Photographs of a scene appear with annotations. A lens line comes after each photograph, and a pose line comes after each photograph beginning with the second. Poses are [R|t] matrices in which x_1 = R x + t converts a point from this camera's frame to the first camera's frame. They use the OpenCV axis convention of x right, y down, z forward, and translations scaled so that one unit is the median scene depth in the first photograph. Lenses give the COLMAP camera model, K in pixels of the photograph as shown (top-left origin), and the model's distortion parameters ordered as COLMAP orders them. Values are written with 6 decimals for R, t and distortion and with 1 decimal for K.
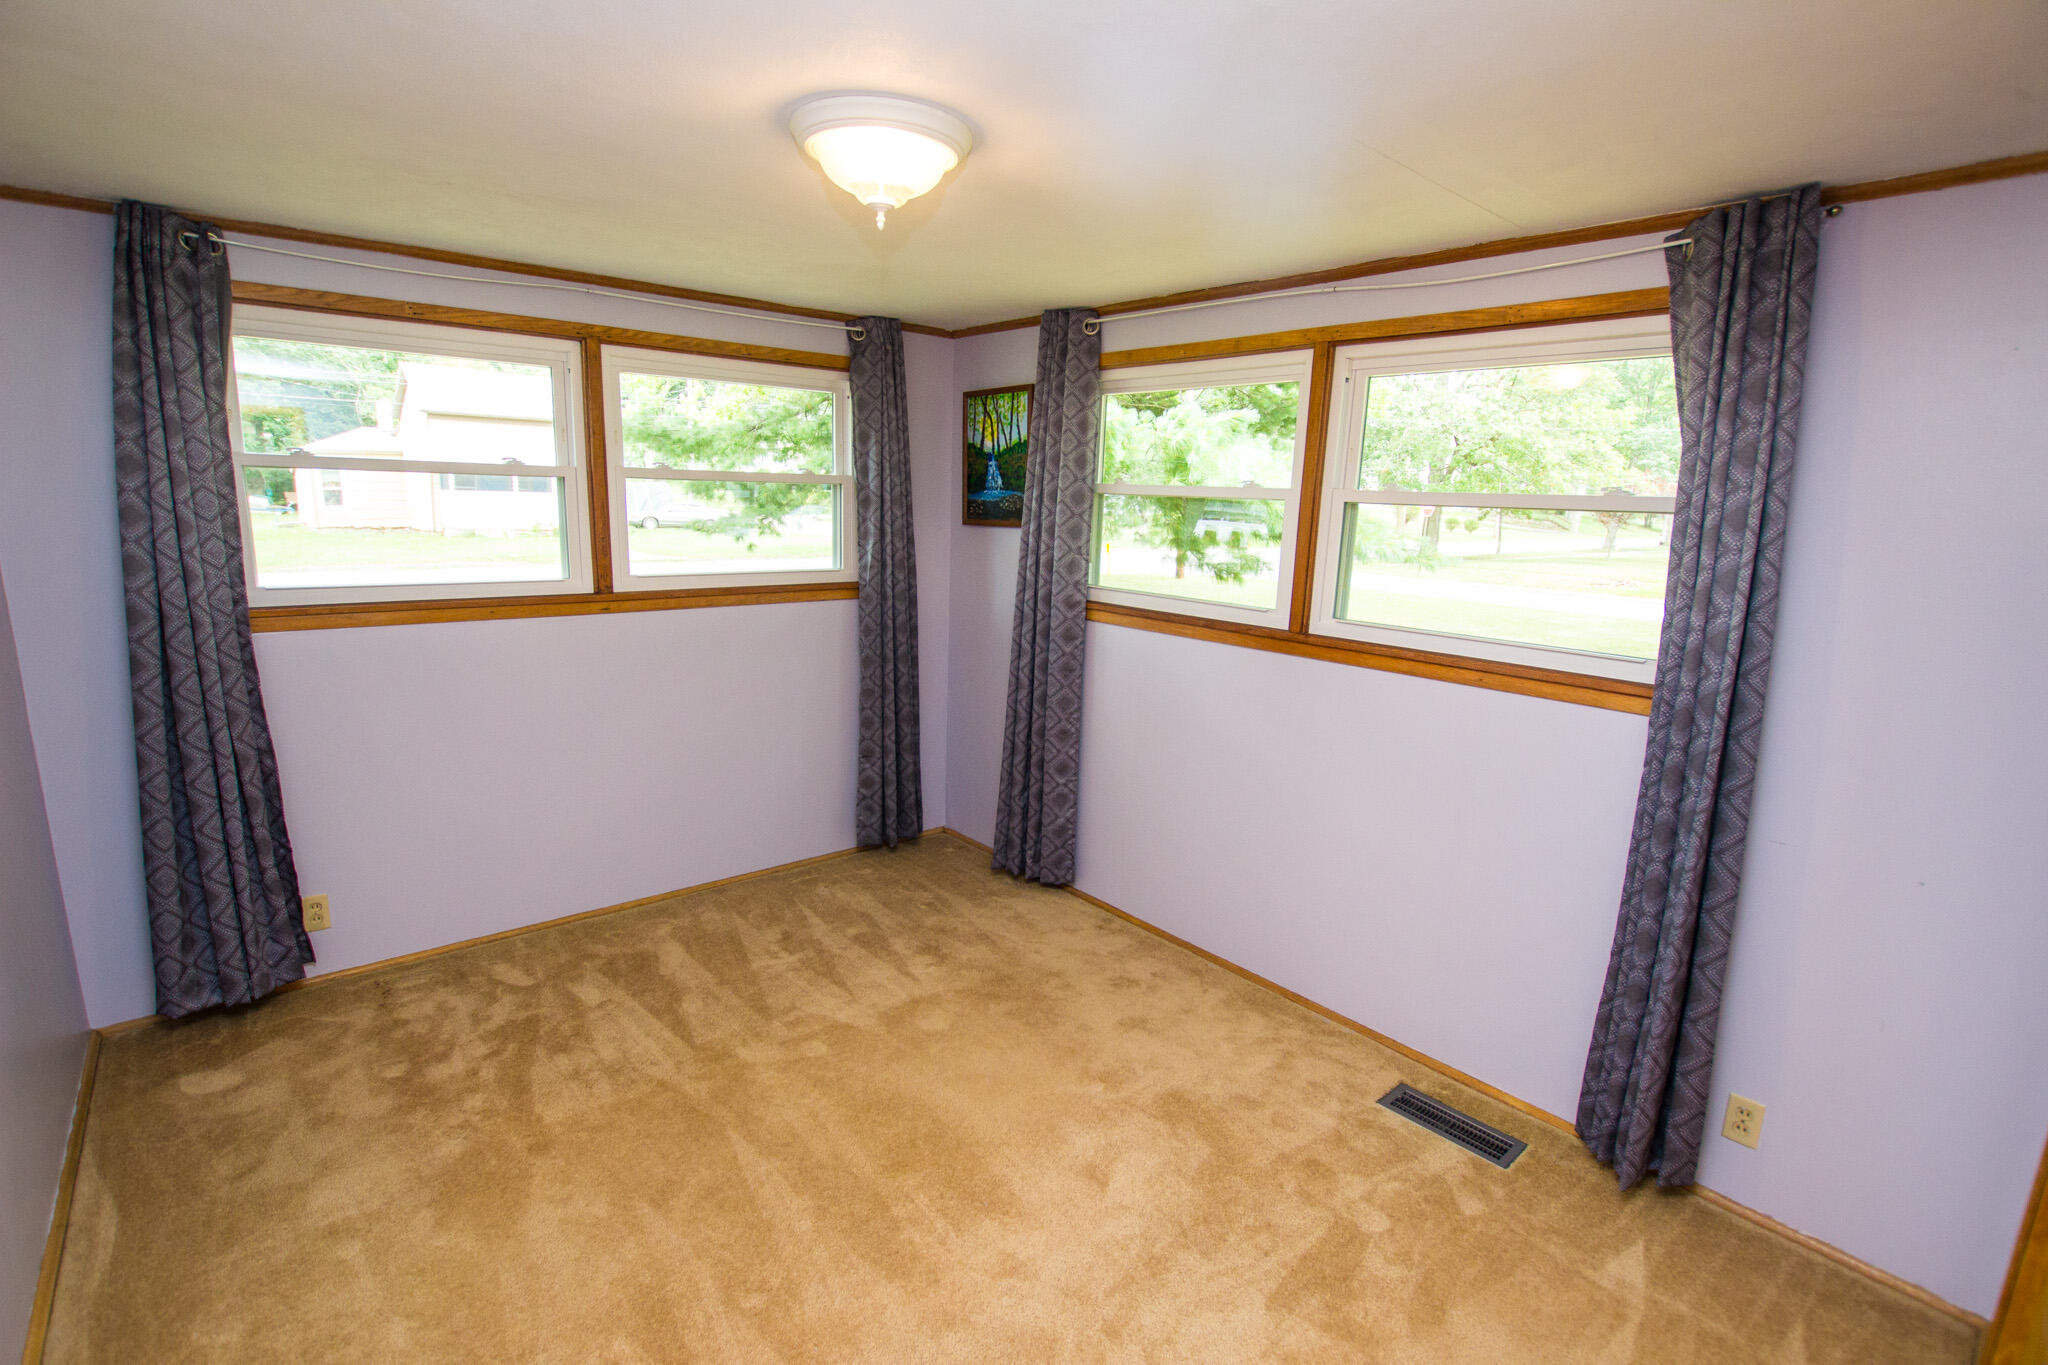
lens RADIAL K [[956.4, 0, 1020.1], [0, 956.4, 686.0], [0, 0, 1]] dist [-0.019250, 0.000397]
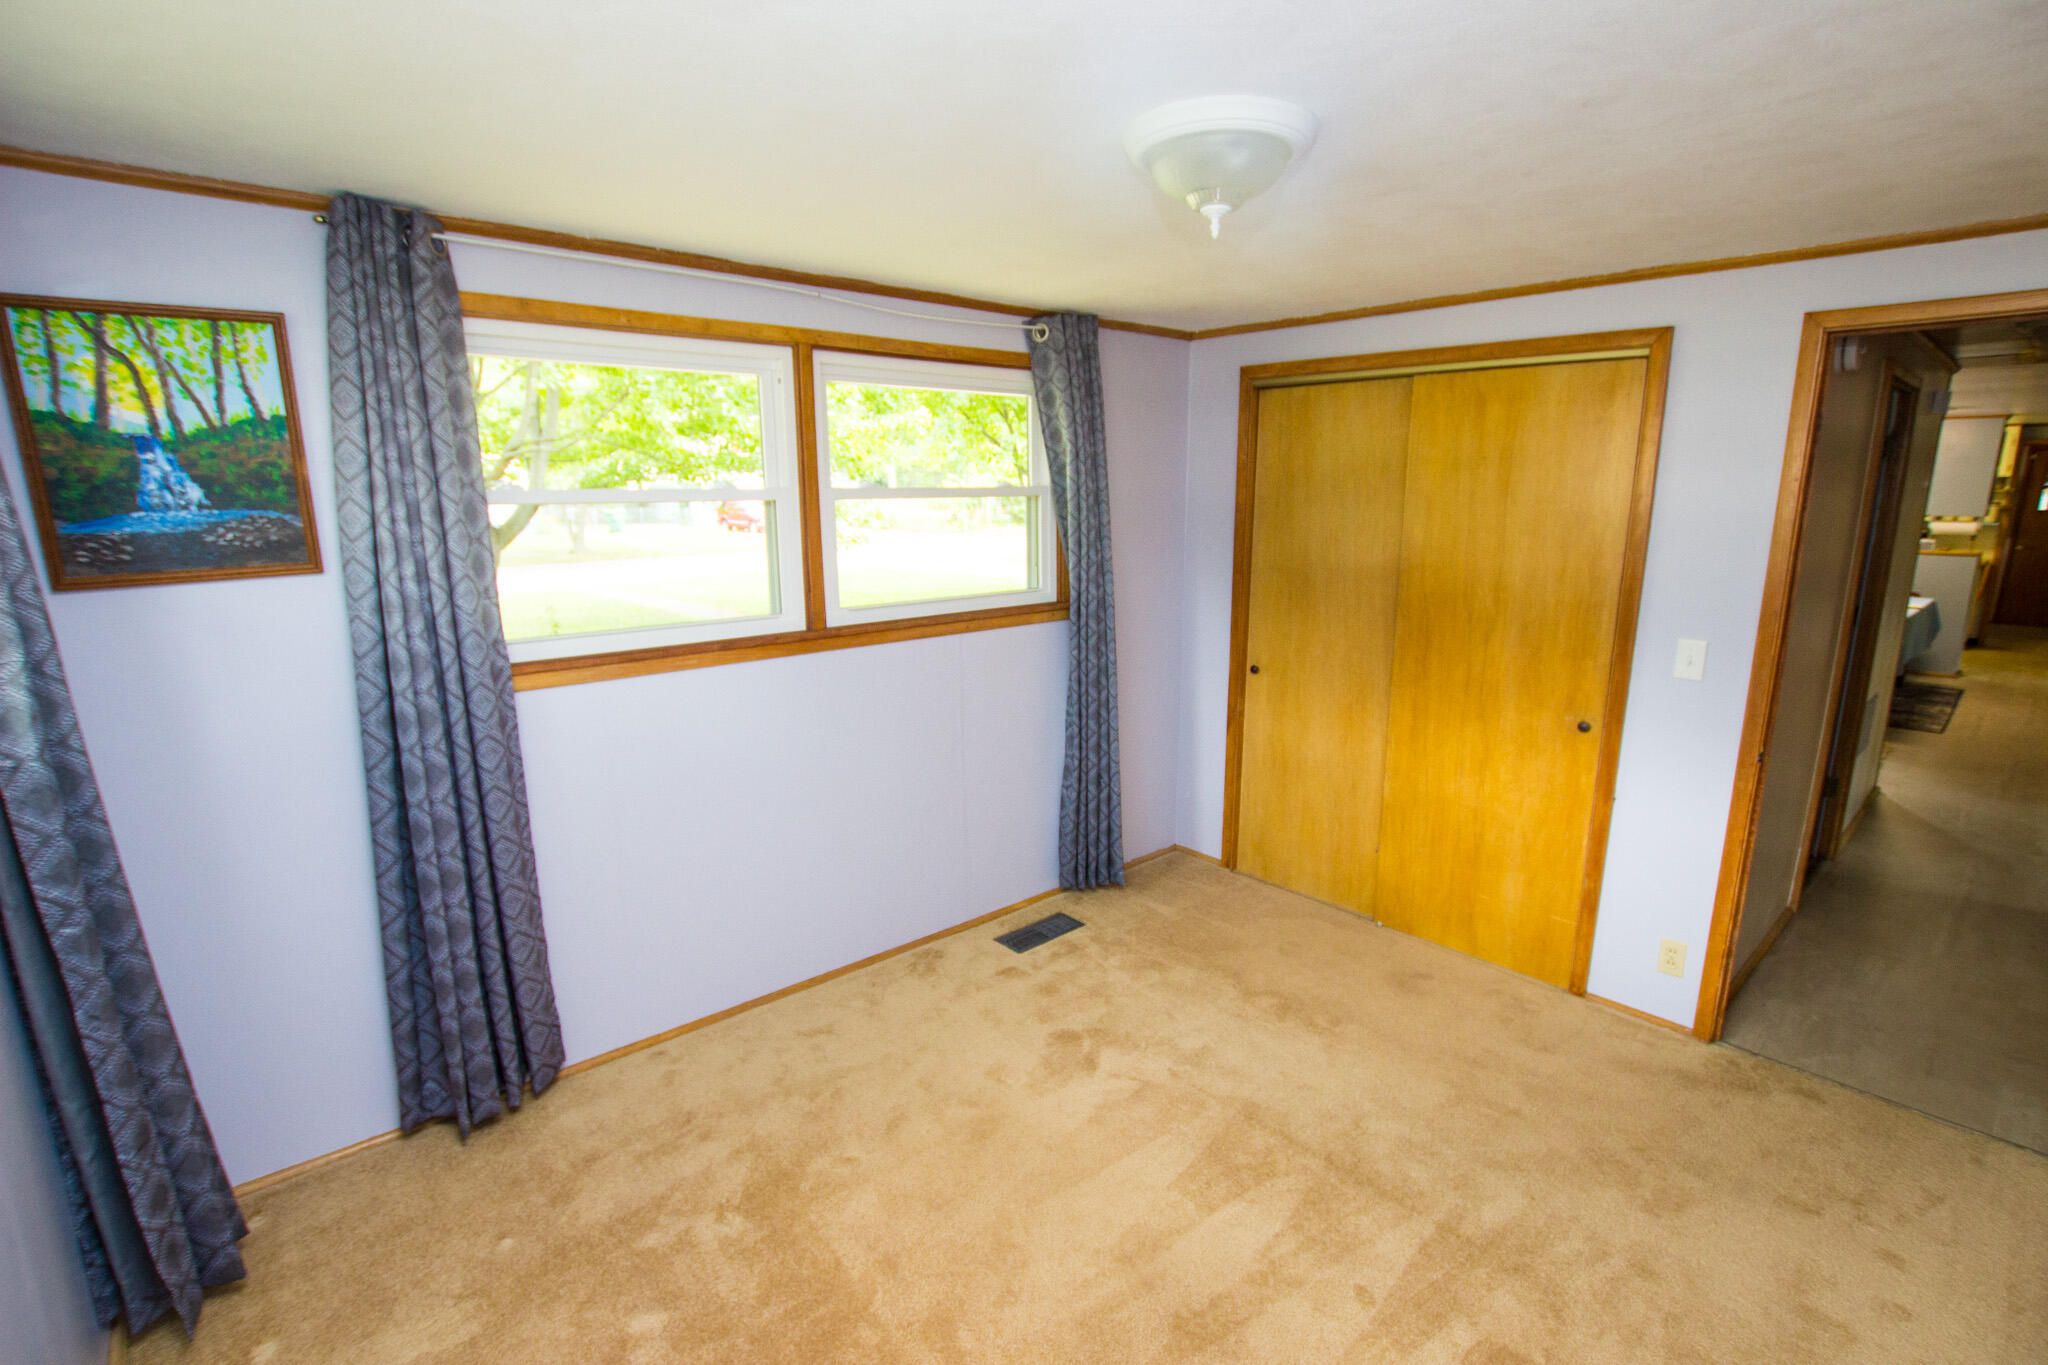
lens RADIAL K [[962.1, 0, 1024.0], [0, 962.1, 682.5], [0, 0, 1]] dist [0.000656, 0.000222]
pose [[-0.008283, -0.233013, 0.972438, -0.619518], [0.206072, 0.951200, 0.229679, -0.164738], [-0.978502, 0.202295, 0.040138, 0.646187]]
